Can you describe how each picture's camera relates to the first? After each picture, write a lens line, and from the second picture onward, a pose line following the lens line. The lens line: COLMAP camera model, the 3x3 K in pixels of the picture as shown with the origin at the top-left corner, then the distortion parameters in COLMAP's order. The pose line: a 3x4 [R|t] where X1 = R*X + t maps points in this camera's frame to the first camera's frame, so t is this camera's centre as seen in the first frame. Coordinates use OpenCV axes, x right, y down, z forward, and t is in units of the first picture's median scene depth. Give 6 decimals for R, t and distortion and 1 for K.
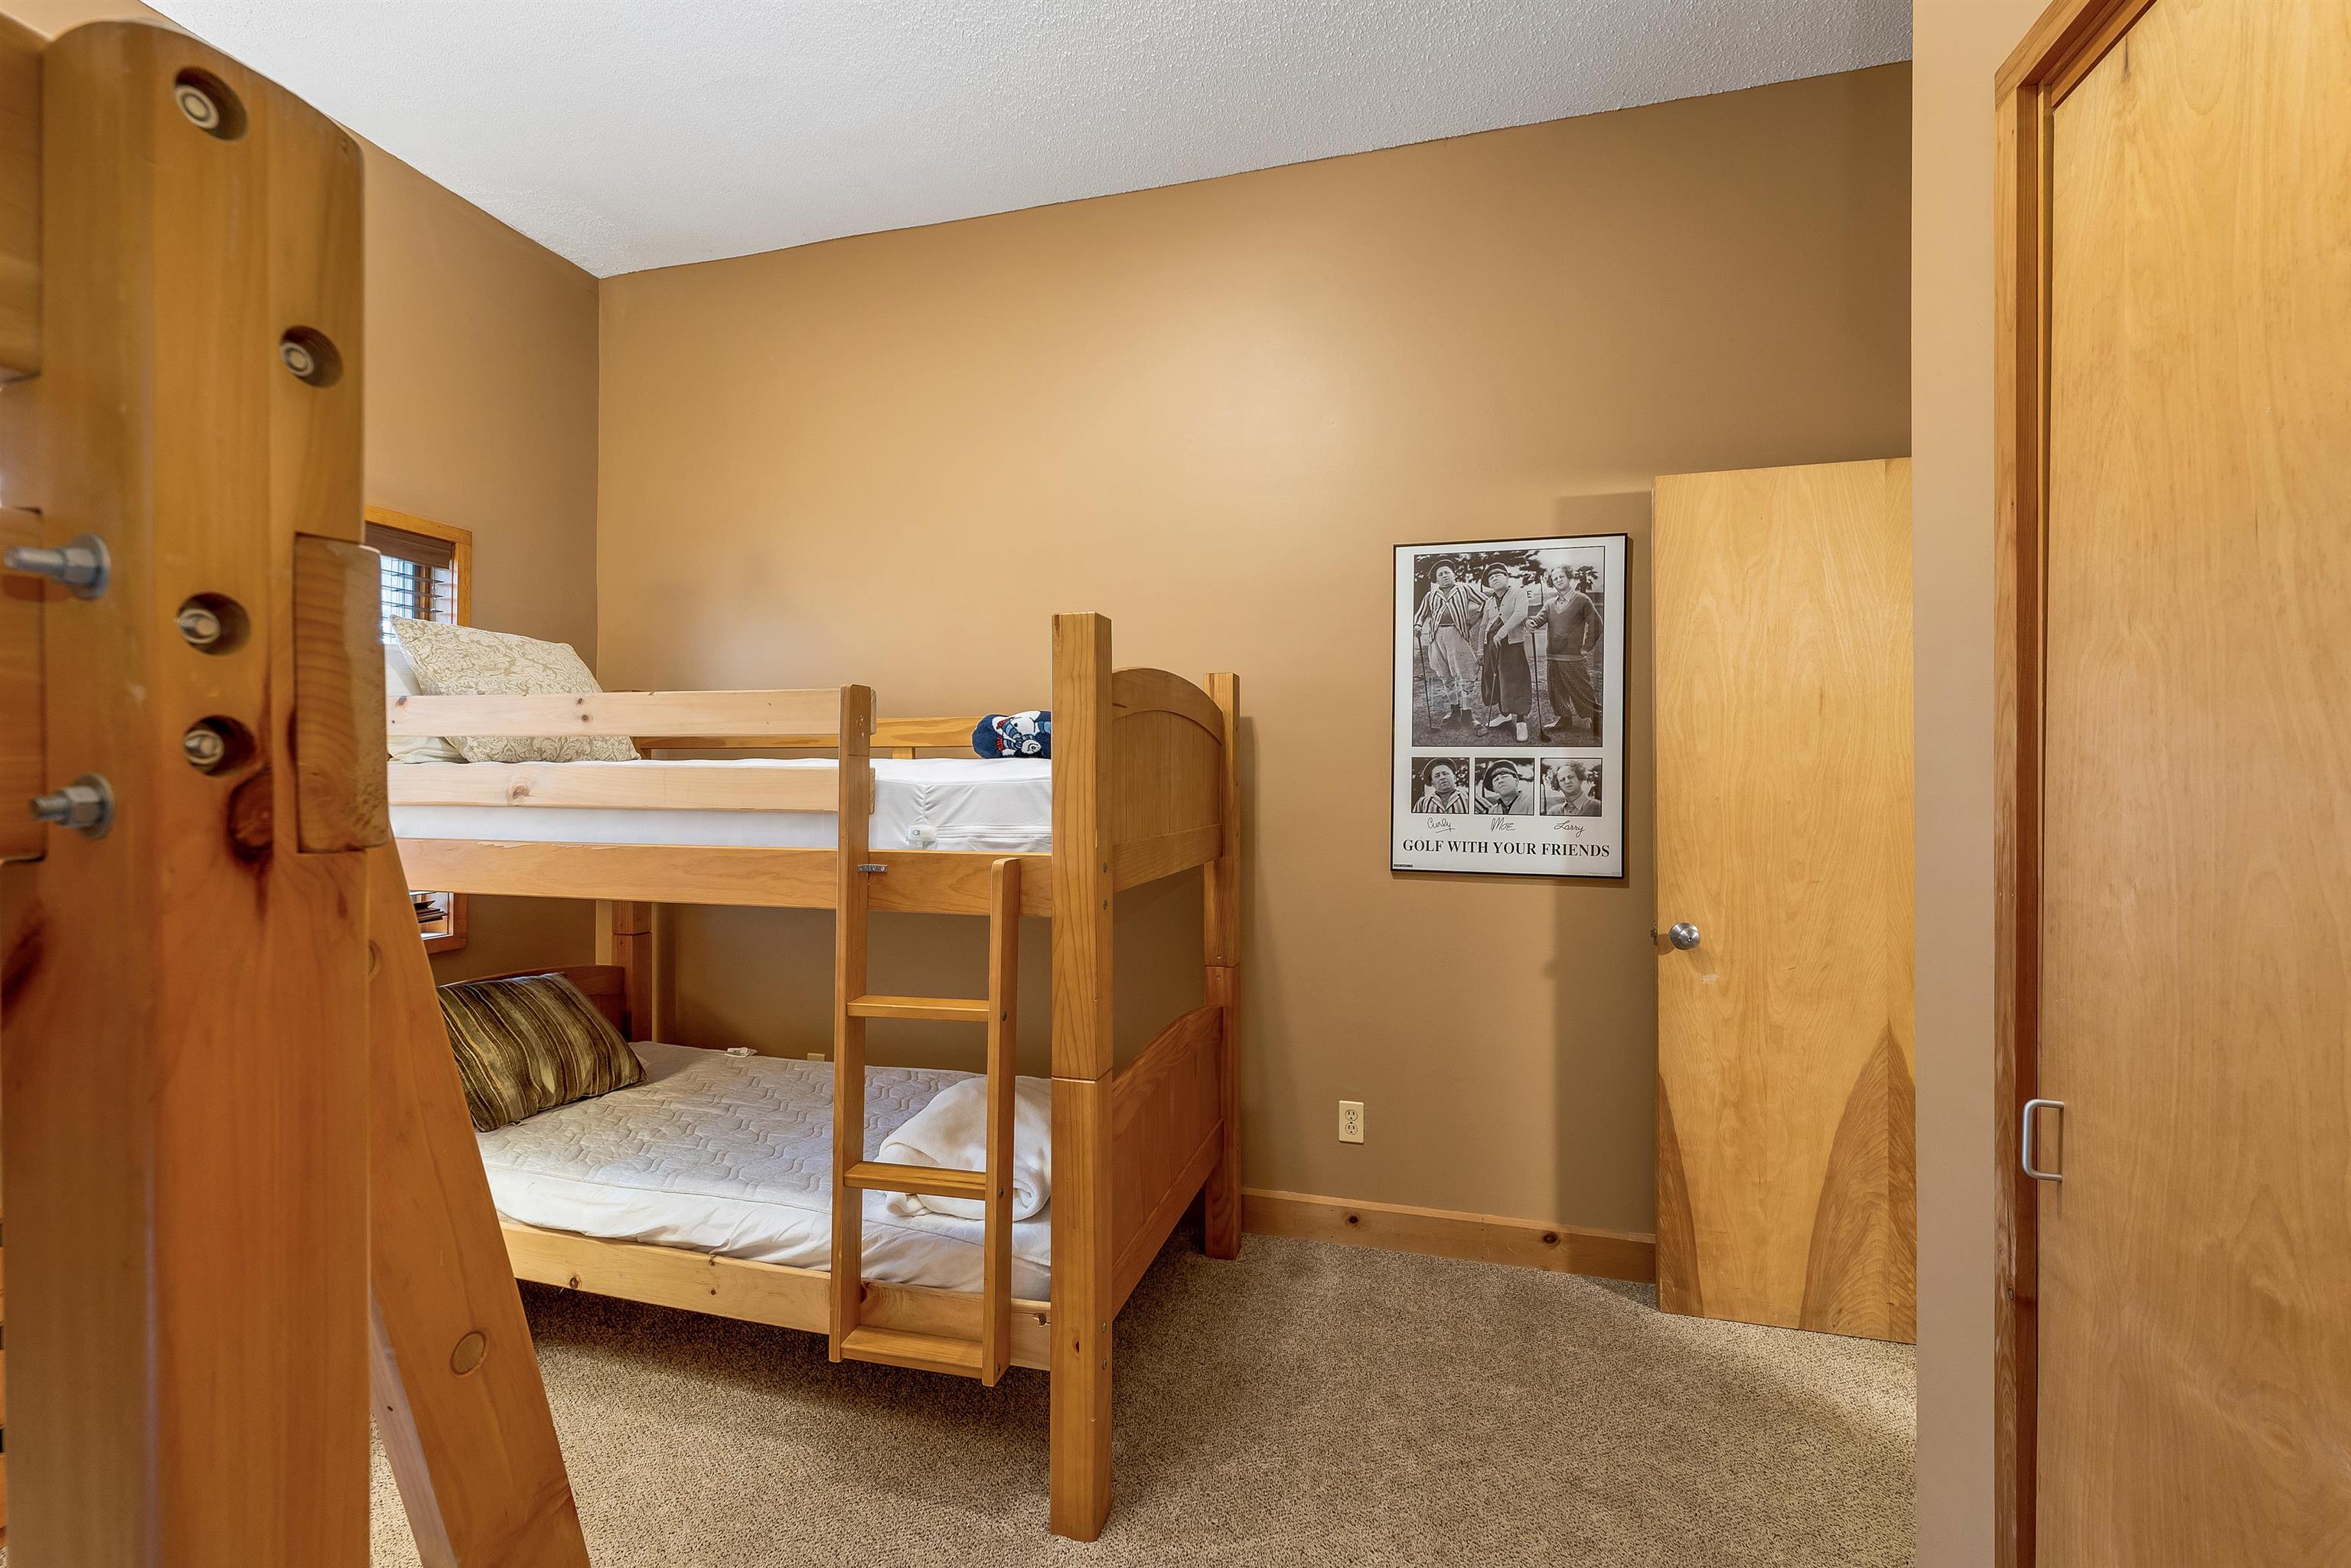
lens RADIAL K [[985.0, 0, 1172.0], [0, 985.0, 773.8], [0, 0, 1]] dist [-0.001105, -0.000058]
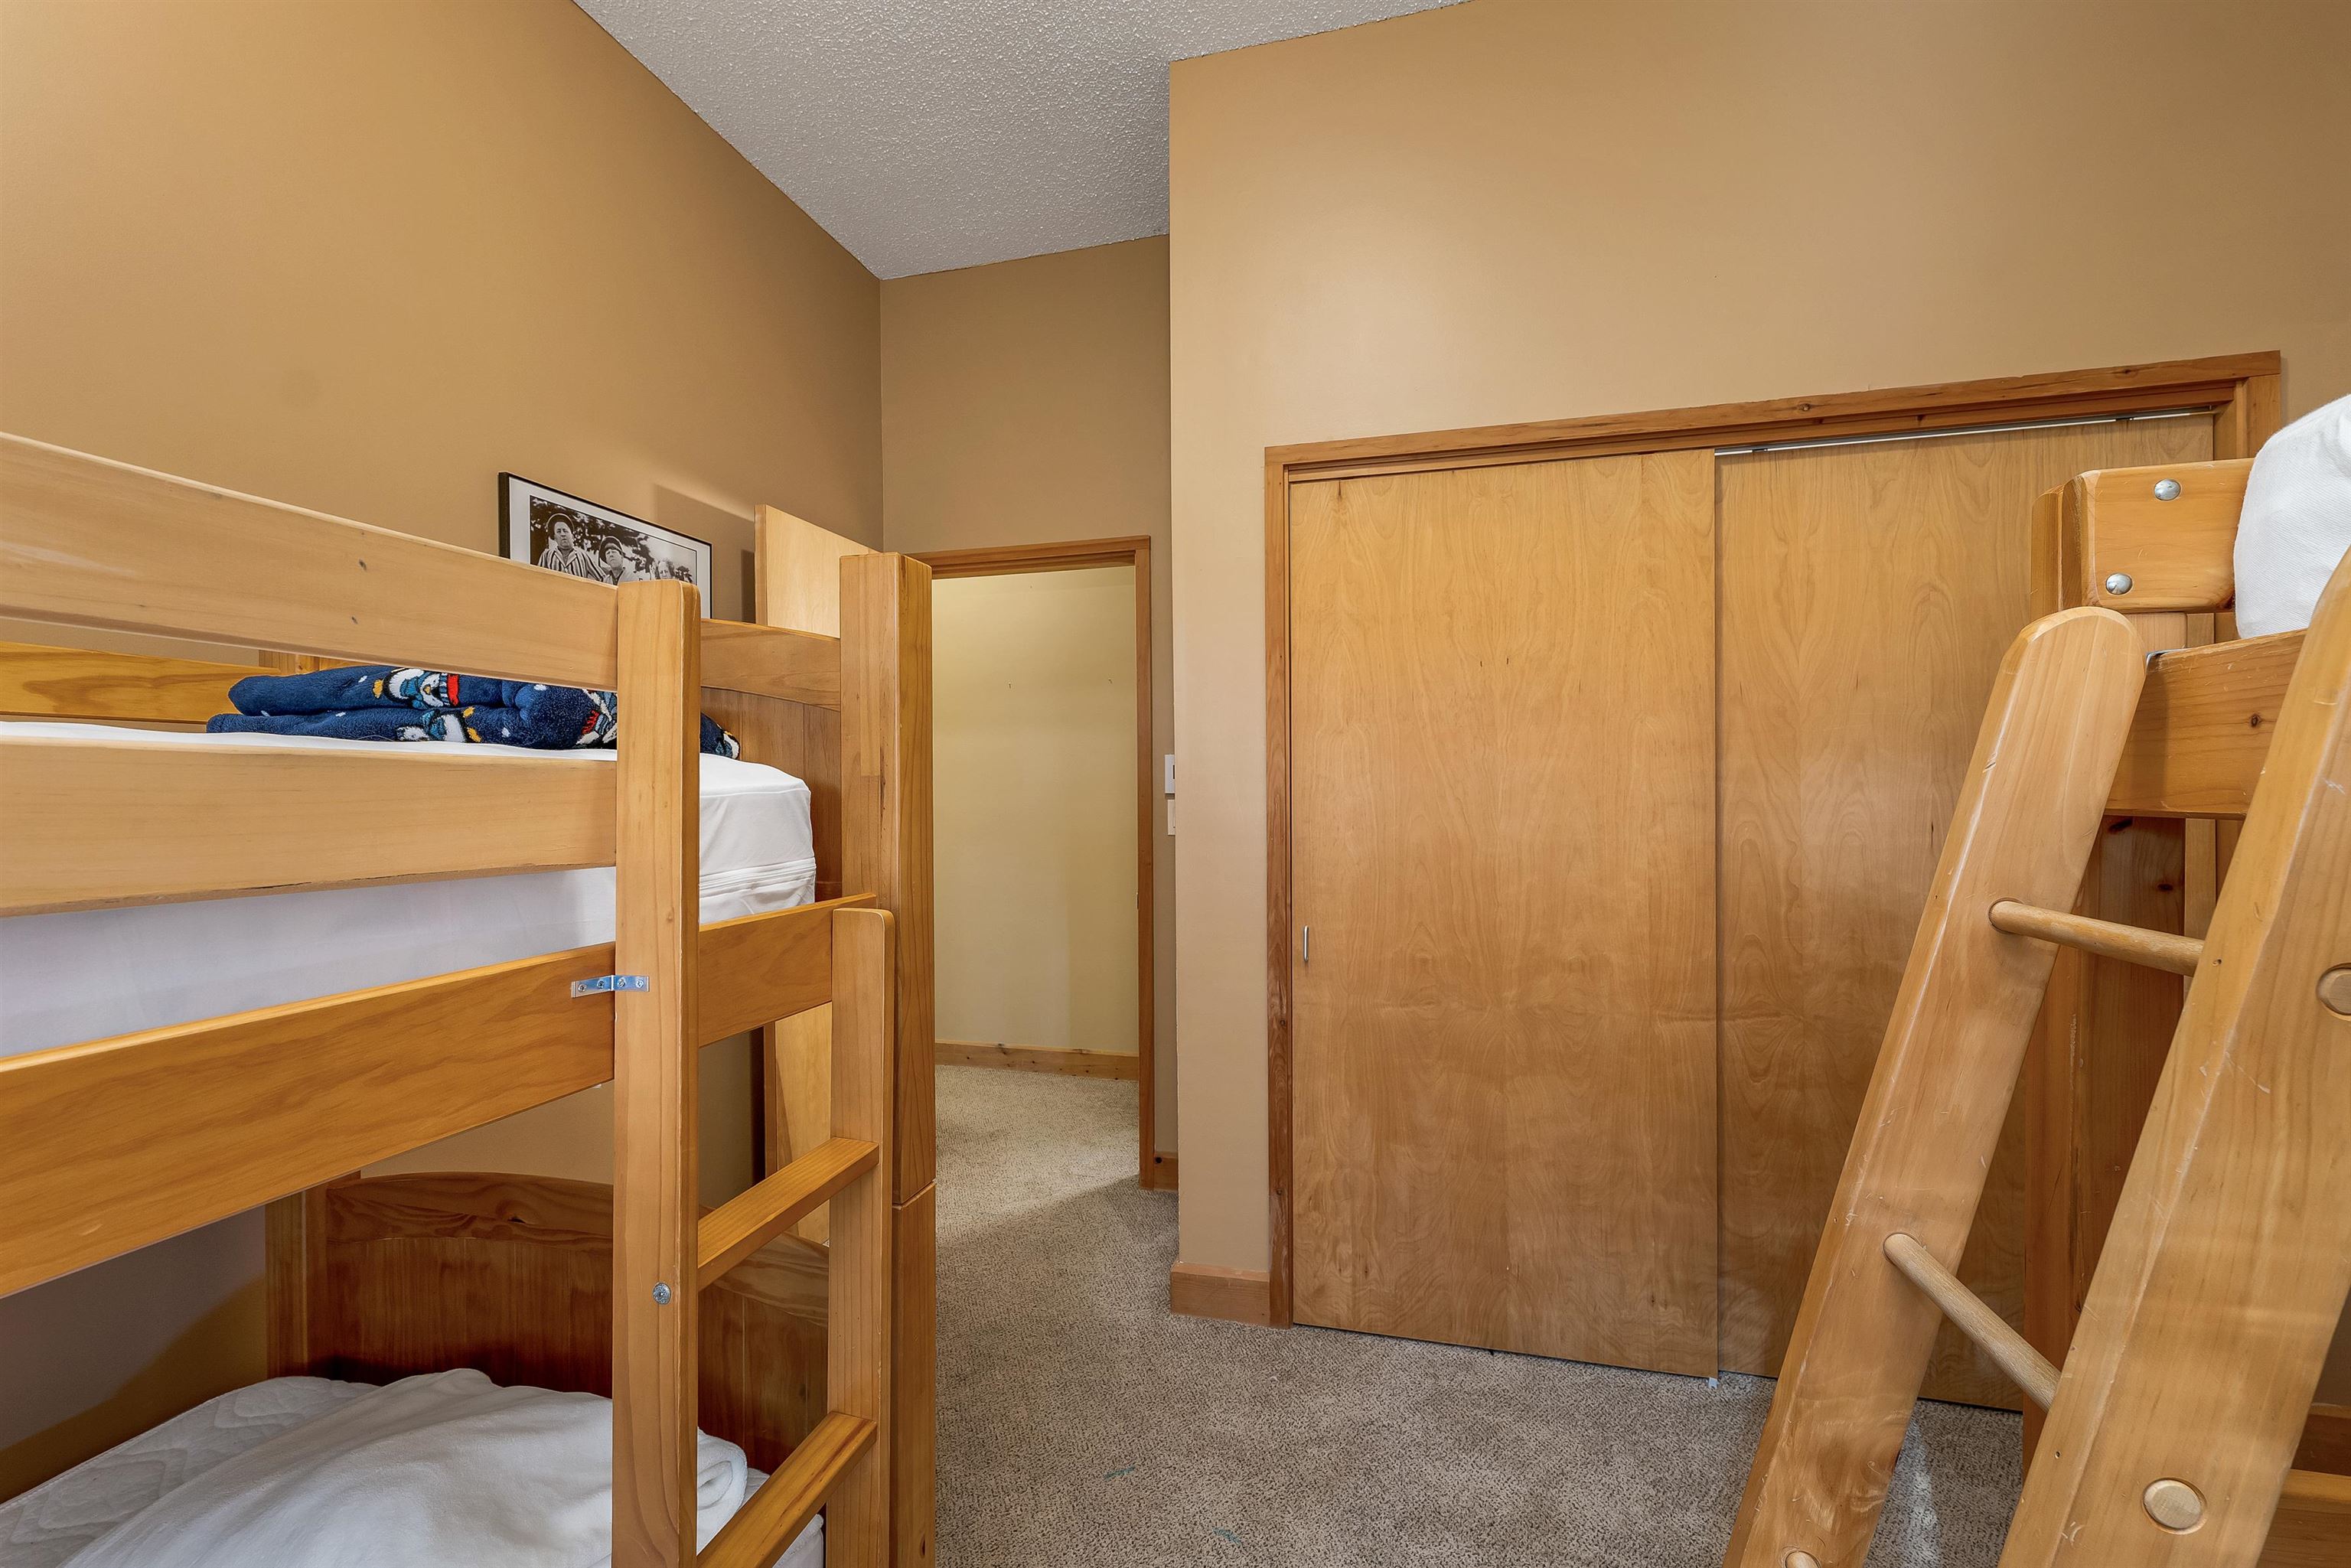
lens RADIAL K [[985.0, 0, 1167.5], [0, 985.0, 792.5], [0, 0, 1]] dist [-0.001105, -0.000058]
pose [[-0.010045, -0.007562, 0.999921, -0.540420], [0.000187, 0.999971, 0.007565, 0.002725], [-0.999950, 0.000263, -0.010043, 0.529310]]
